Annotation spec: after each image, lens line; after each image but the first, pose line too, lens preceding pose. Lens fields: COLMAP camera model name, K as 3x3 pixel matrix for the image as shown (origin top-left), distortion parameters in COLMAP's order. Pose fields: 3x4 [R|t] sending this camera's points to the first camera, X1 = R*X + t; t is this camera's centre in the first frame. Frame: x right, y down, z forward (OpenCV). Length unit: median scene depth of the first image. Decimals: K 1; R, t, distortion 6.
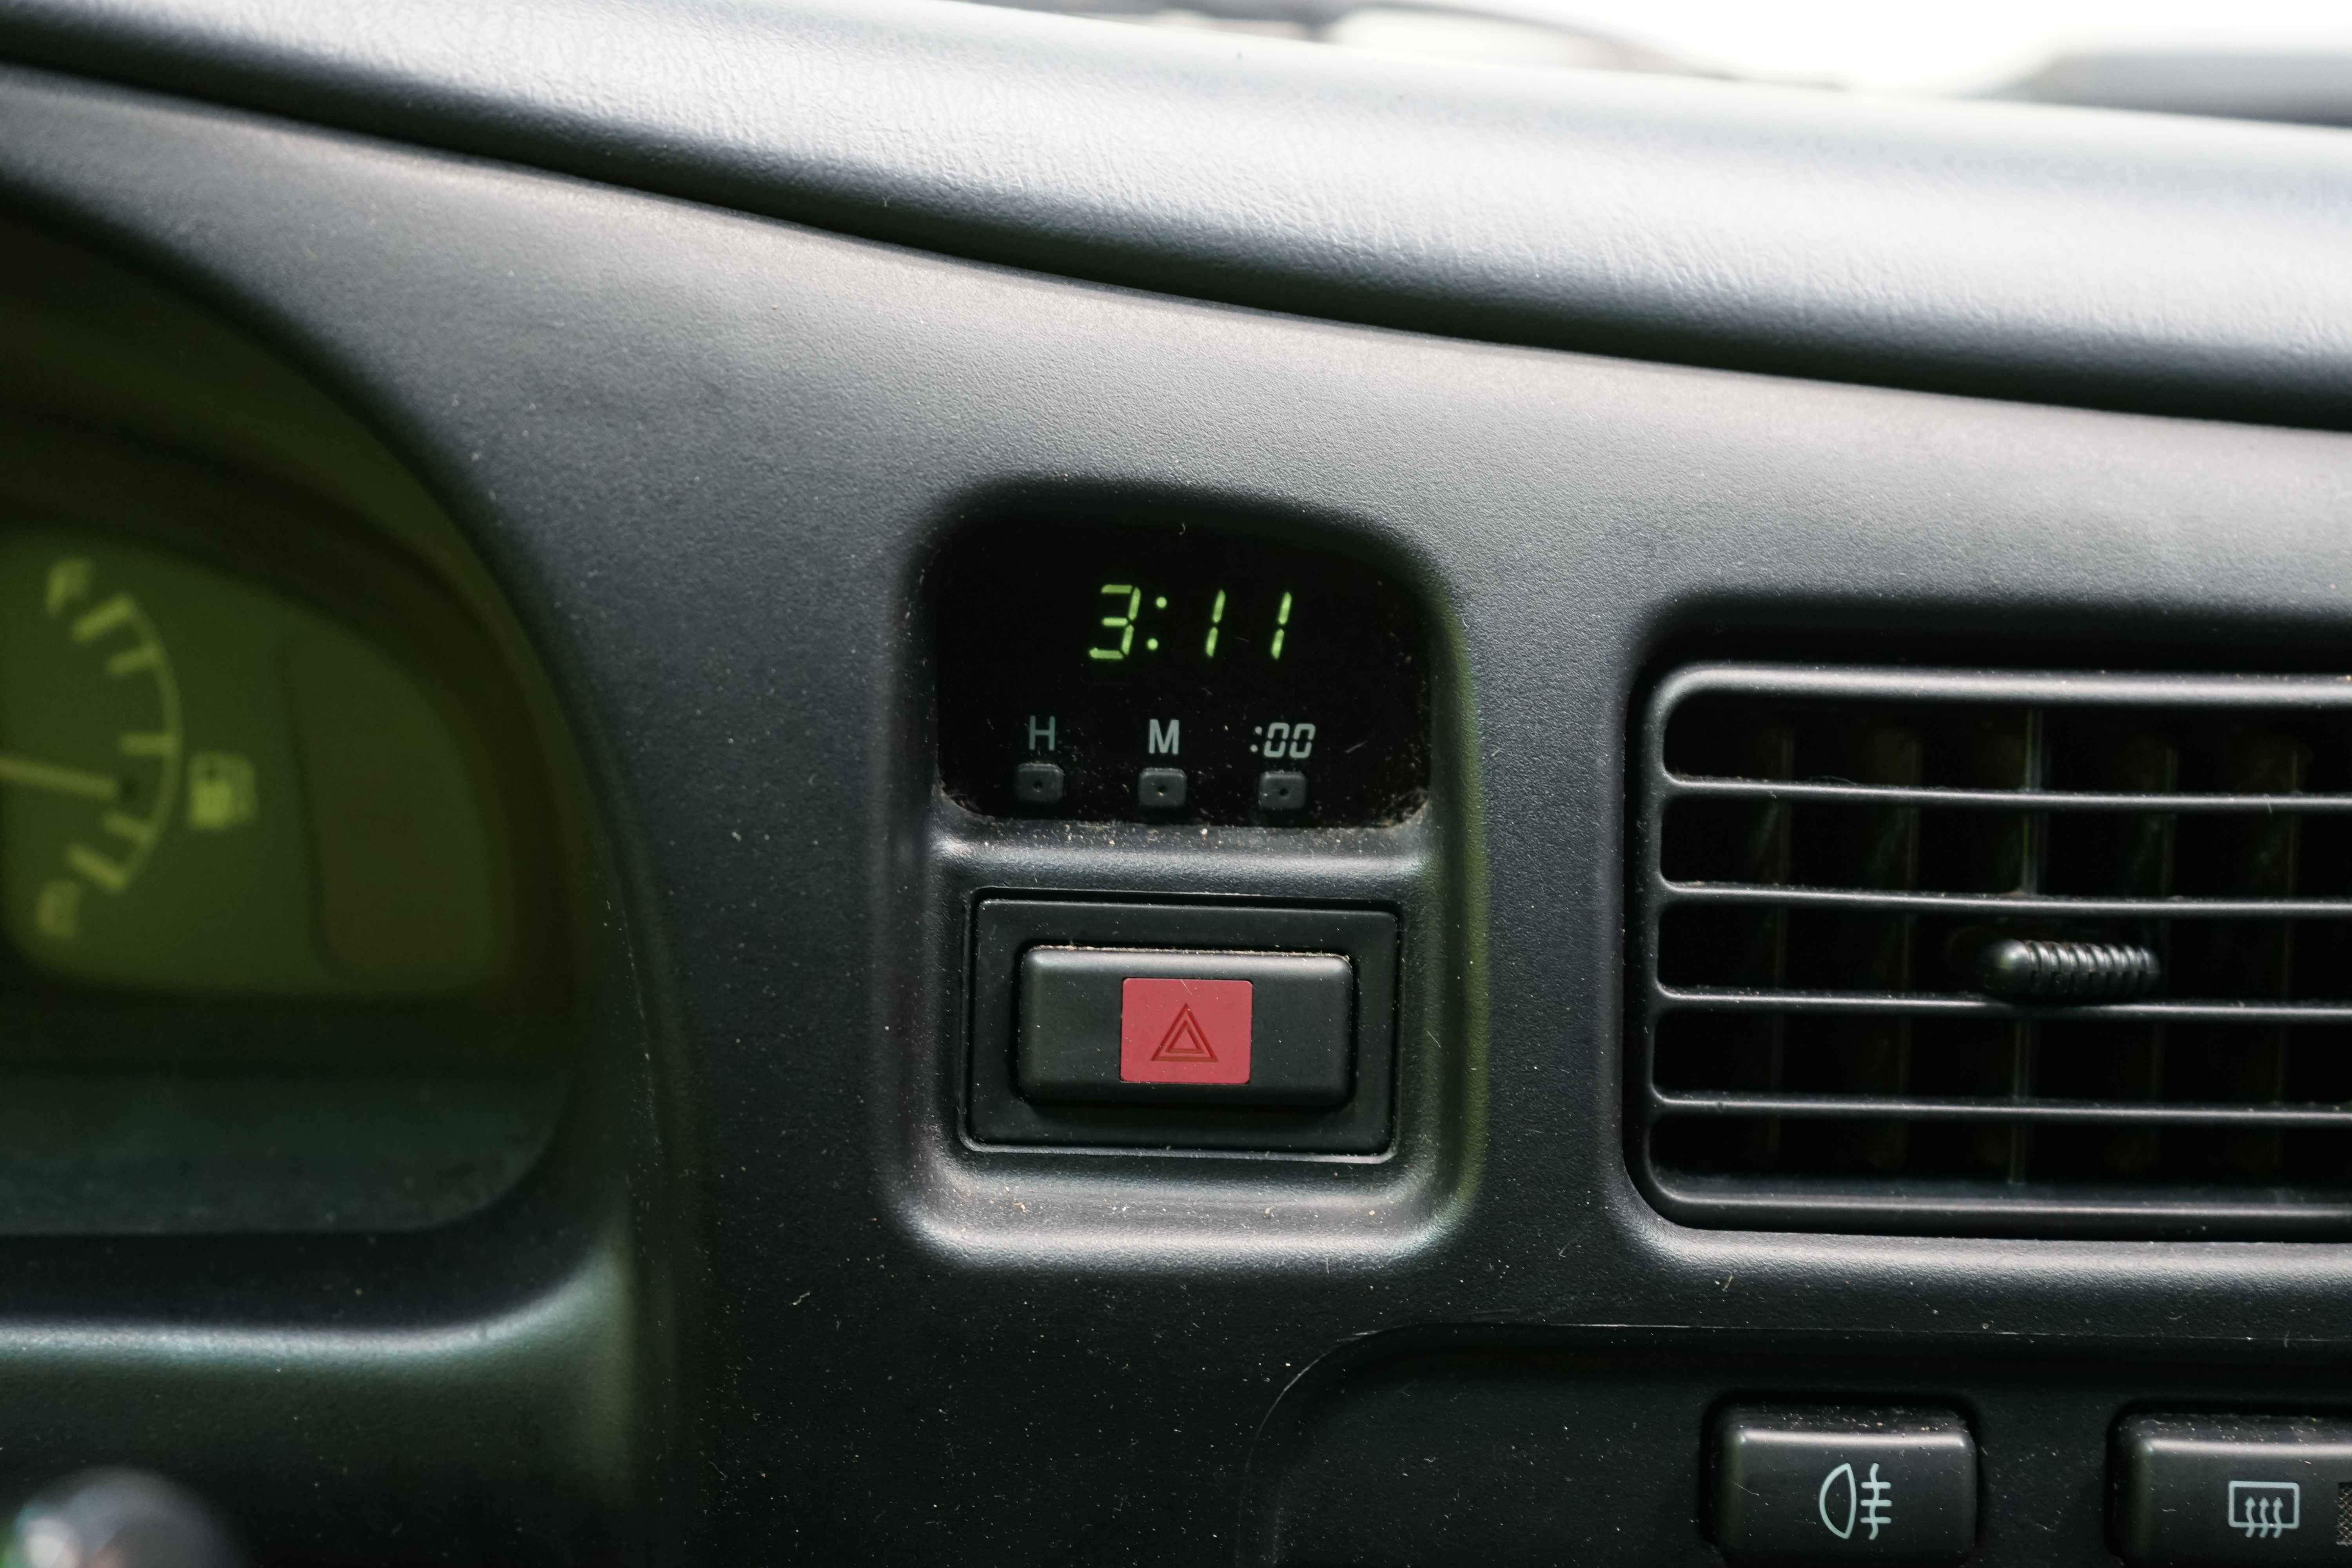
lens RADIAL K [[3571.7, 0, 1176.0], [0, 3571.7, 784.0], [0, 0, 1]] dist [-0.008865, -0.033691]
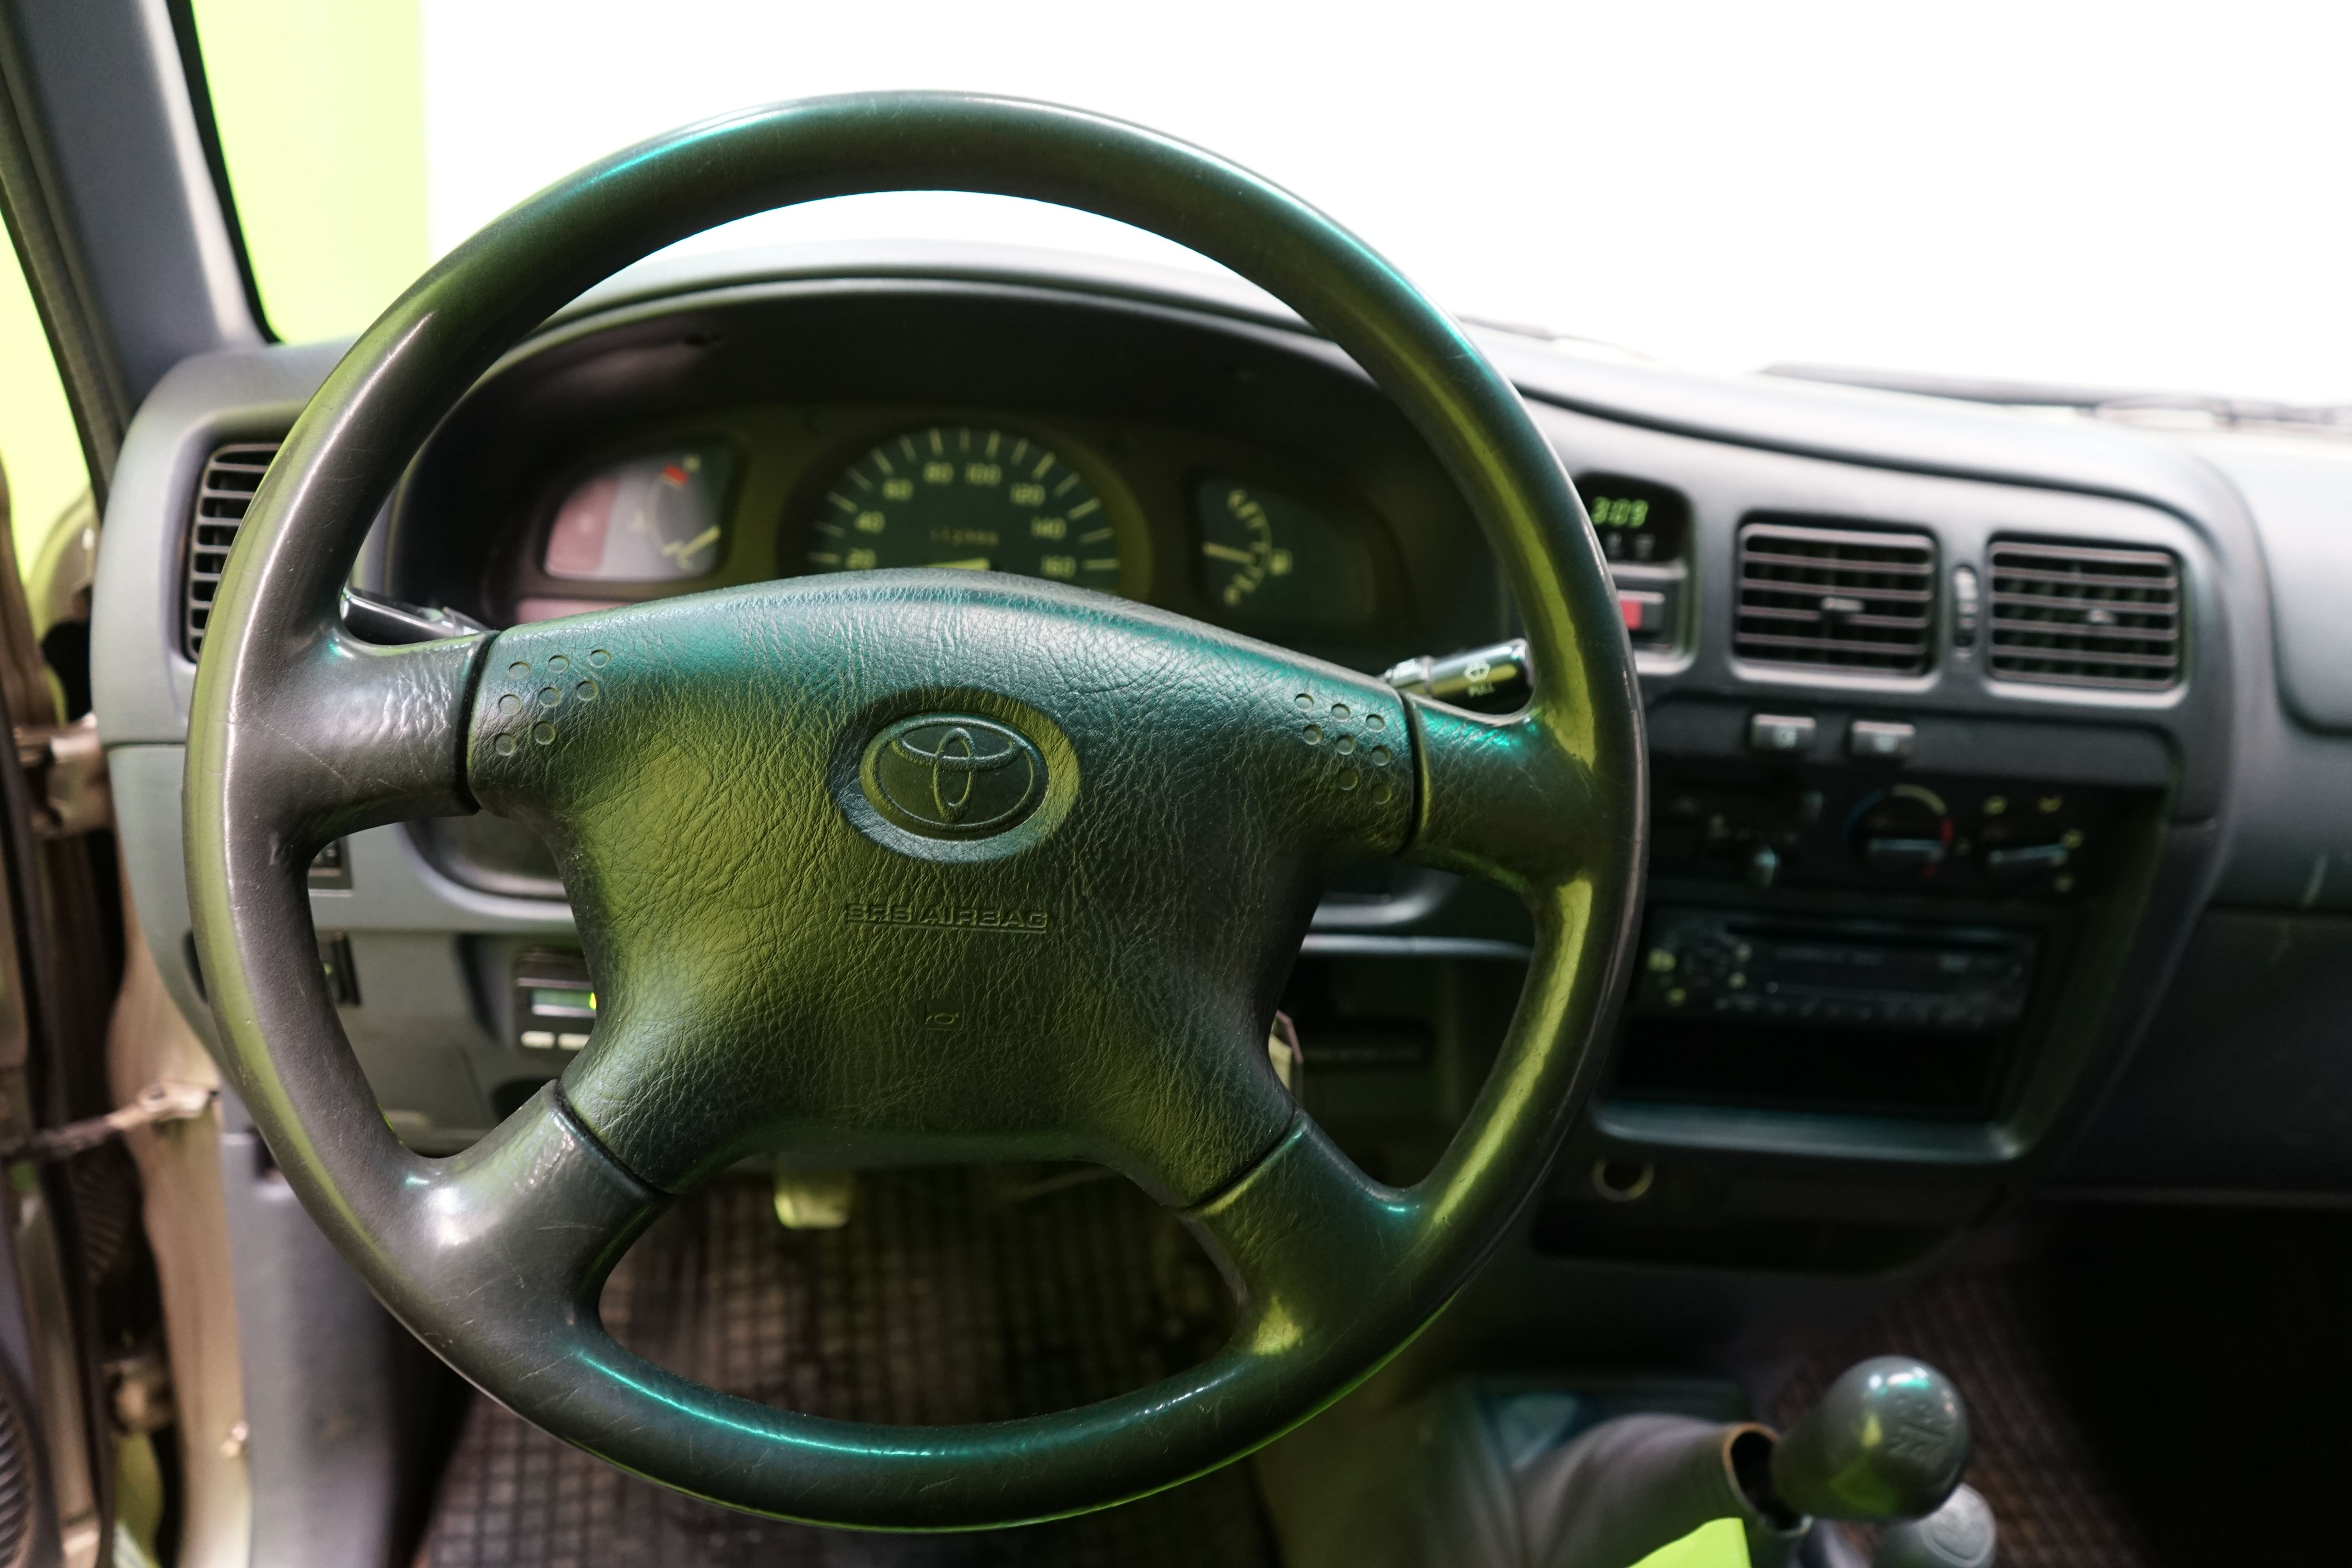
lens RADIAL K [[1925.1, 0, 1176.0], [0, 1925.1, 784.0], [0, 0, 1]] dist [0.010671, 0.002896]
pose [[0.997288, 0.029401, 0.067472, -0.612757], [-0.031802, 0.998888, 0.034803, 0.193998], [-0.066373, -0.036854, 0.997114, -1.066825]]
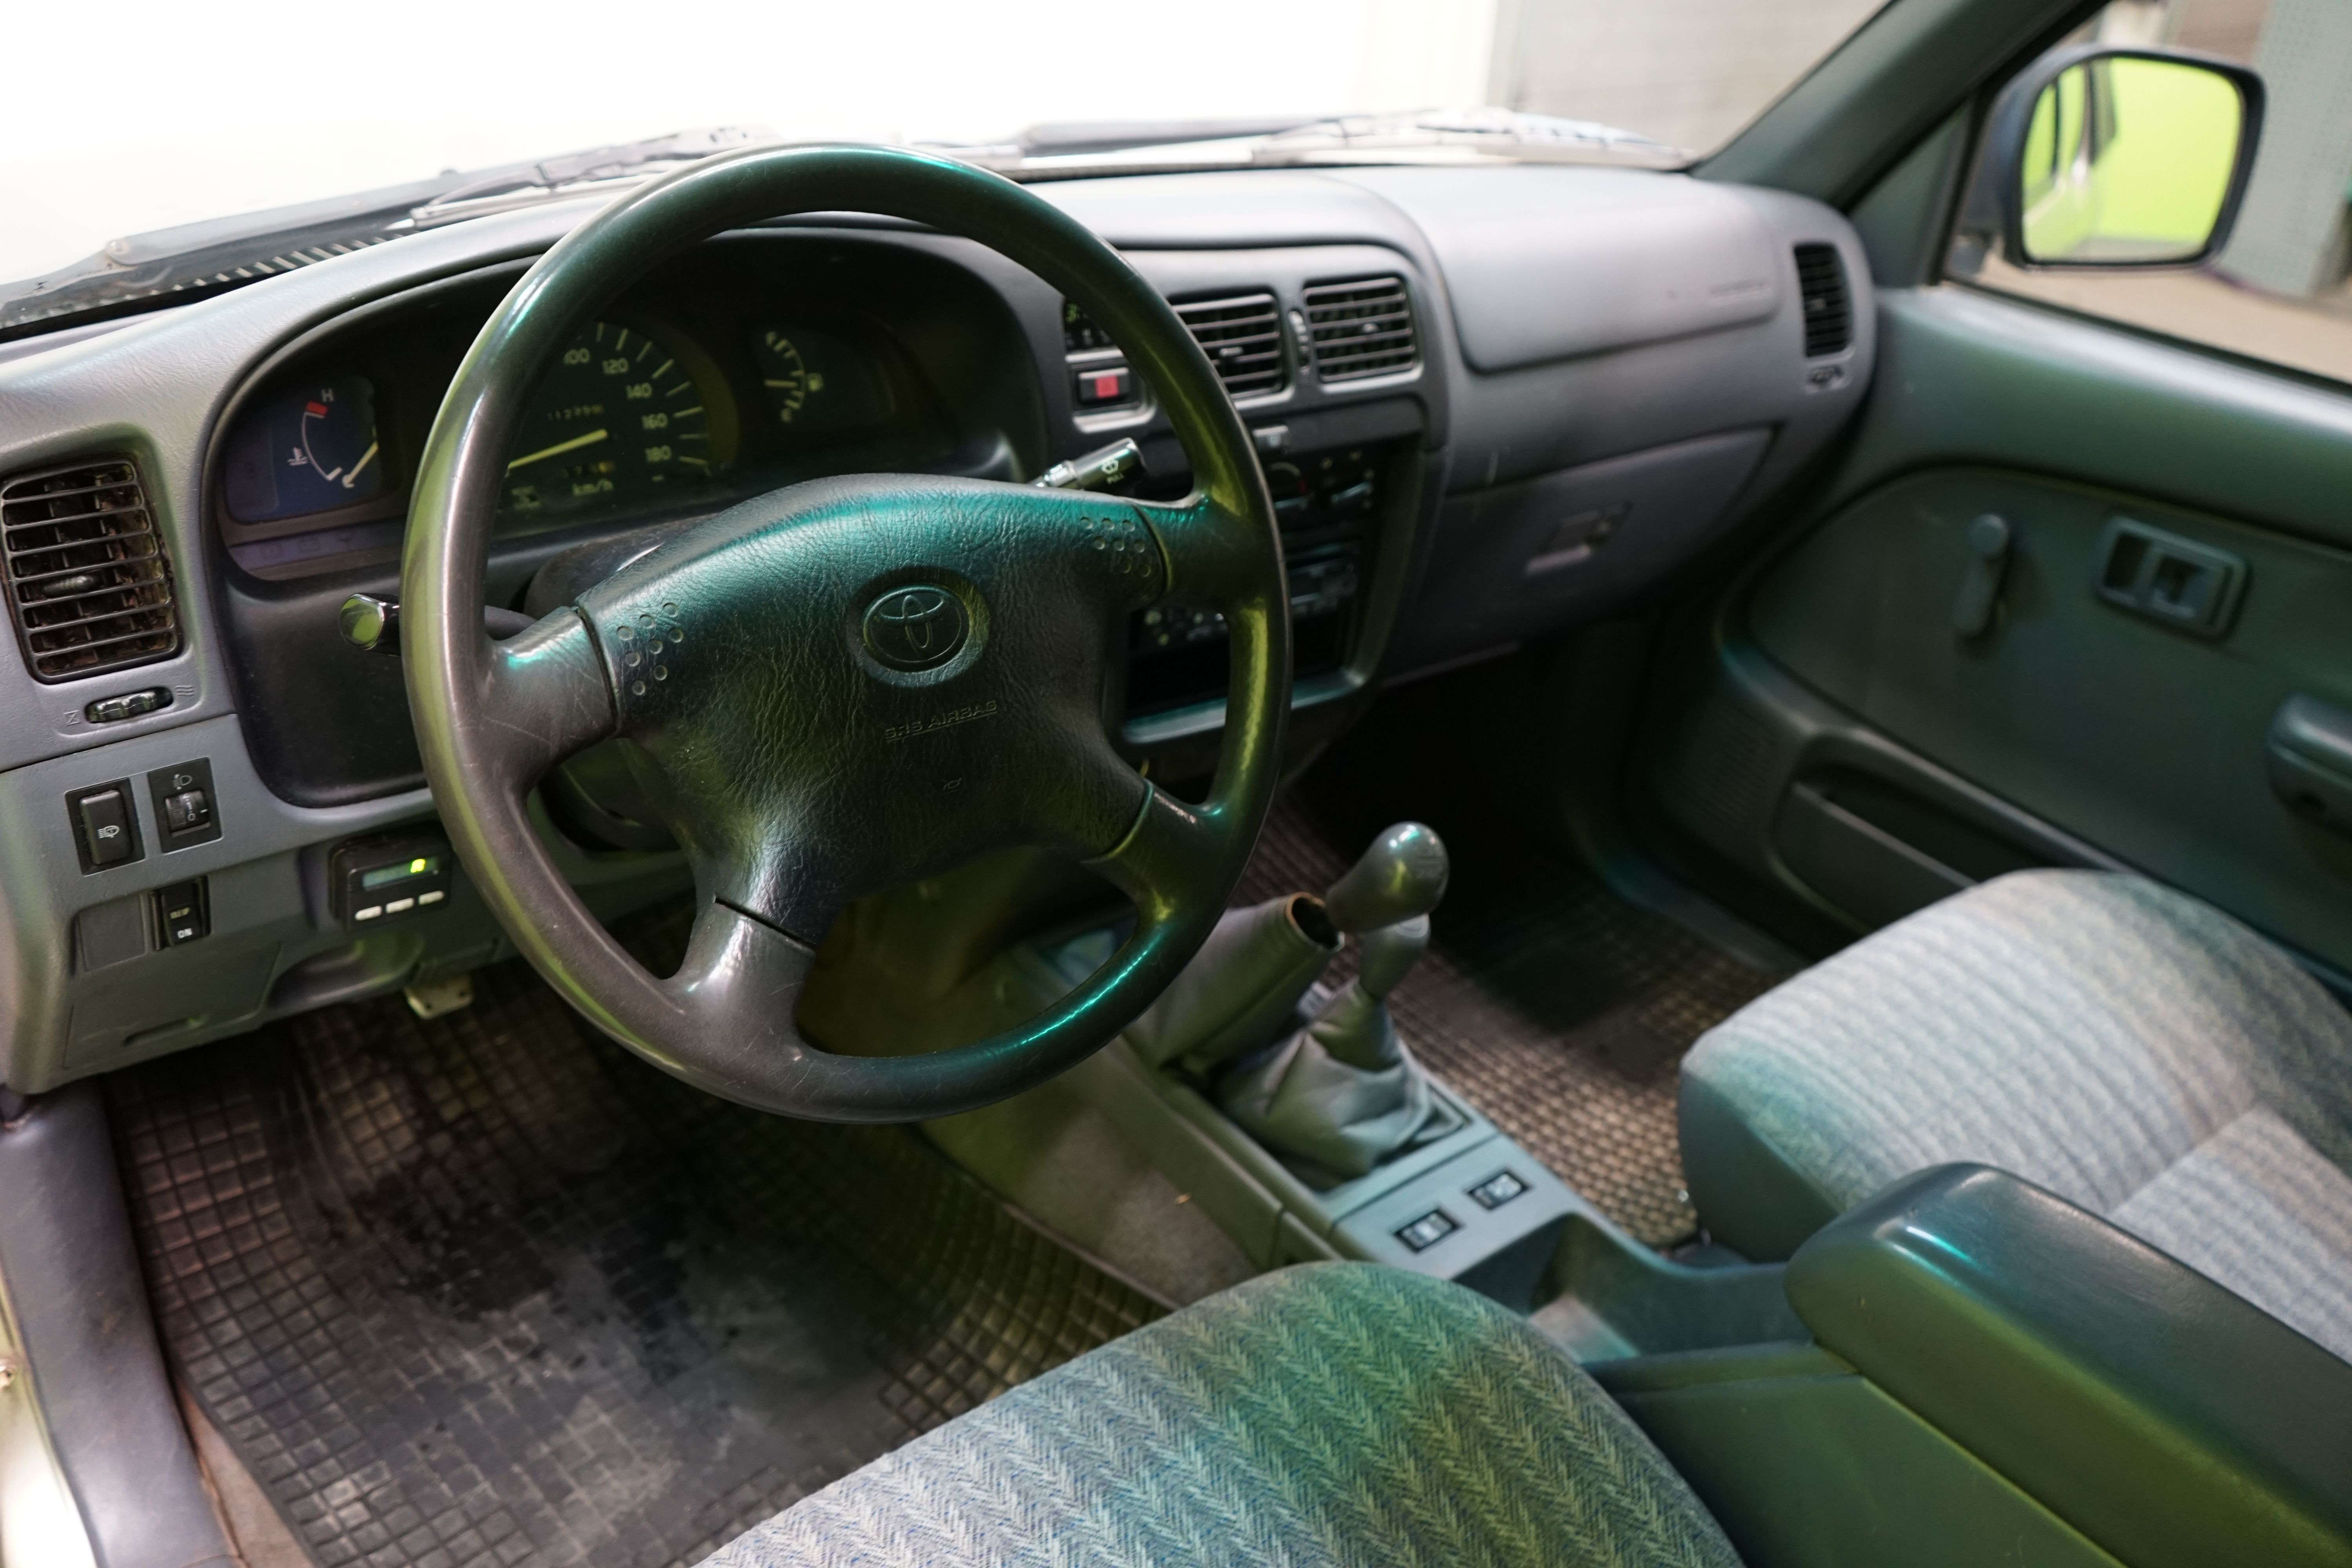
lens RADIAL K [[1925.1, 0, 1176.0], [0, 1925.1, 784.0], [0, 0, 1]] dist [0.010671, 0.002896]
pose [[0.807407, -0.263220, 0.528024, -1.607411], [0.138579, 0.954534, 0.263933, -0.111363], [-0.573490, -0.139928, 0.807174, -1.518429]]
